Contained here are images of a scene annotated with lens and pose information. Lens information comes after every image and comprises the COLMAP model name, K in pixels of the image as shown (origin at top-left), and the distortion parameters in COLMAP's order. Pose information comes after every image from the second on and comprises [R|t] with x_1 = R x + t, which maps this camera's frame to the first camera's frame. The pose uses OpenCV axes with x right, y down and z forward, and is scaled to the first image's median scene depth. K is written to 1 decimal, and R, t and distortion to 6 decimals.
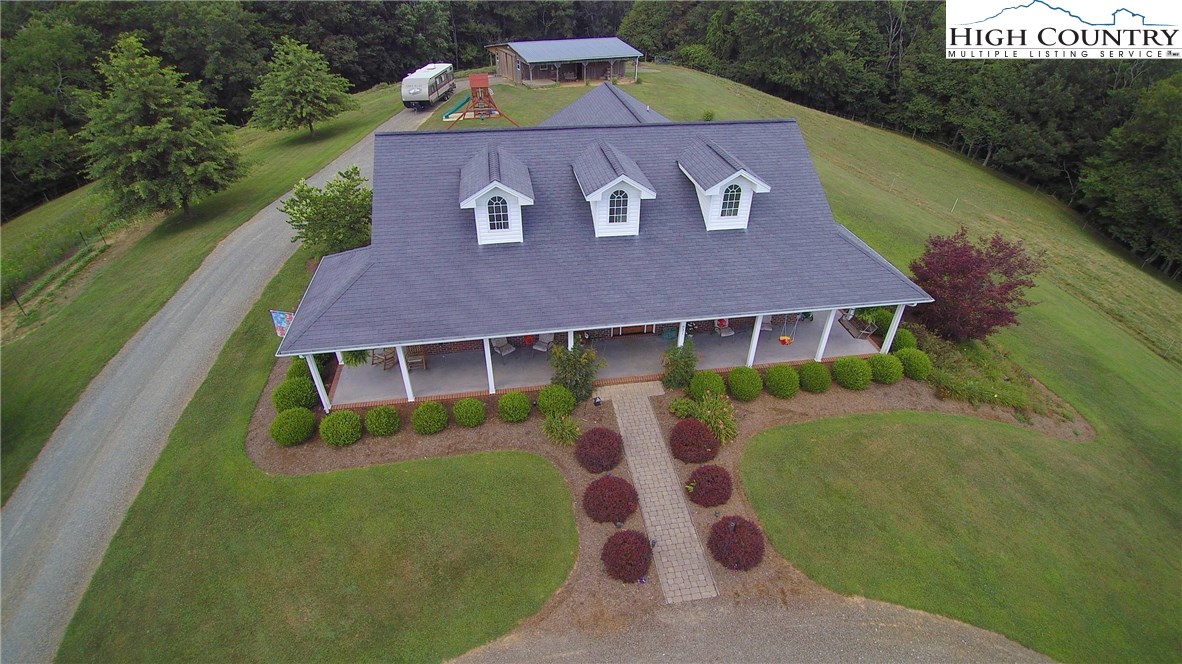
lens RADIAL K [[565.8, 0, 592.5], [0, 565.8, 337.3], [0, 0, 1]] dist [-0.021991, -0.022253]
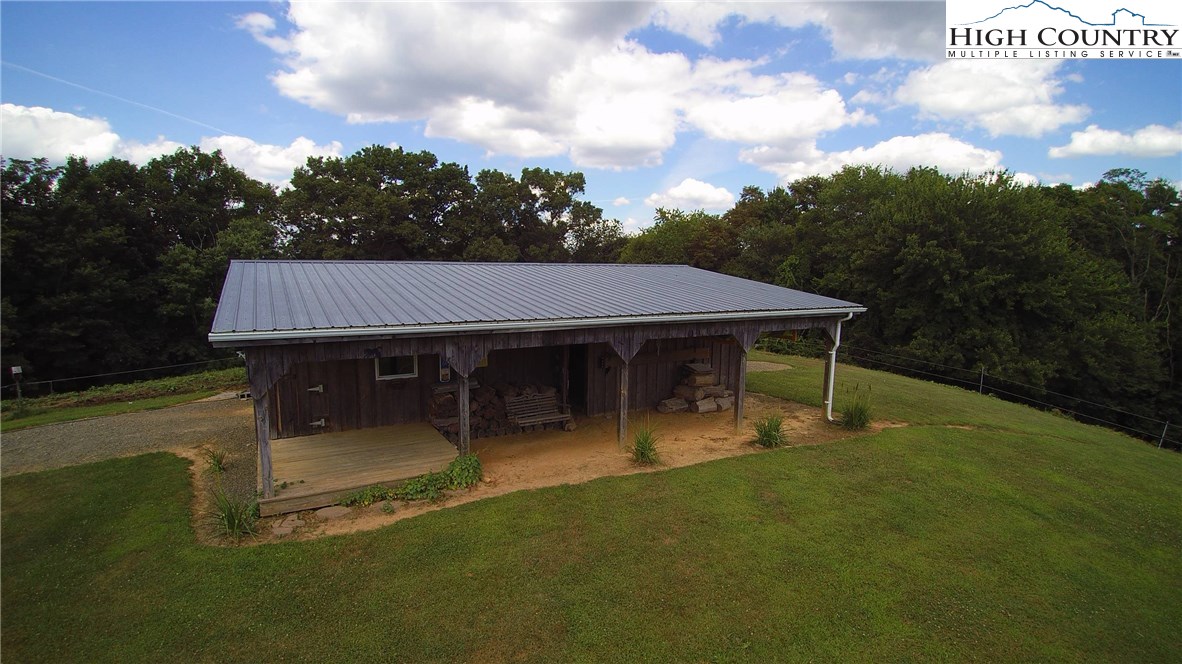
lens RADIAL K [[565.8, 0, 592.5], [0, 565.8, 337.3], [0, 0, 1]] dist [-0.021991, -0.022253]
pose [[0.993078, -0.011534, 0.116892, -0.032152], [0.063942, 0.887874, -0.455621, -0.298490], [-0.098530, 0.459942, 0.882465, 0.614620]]
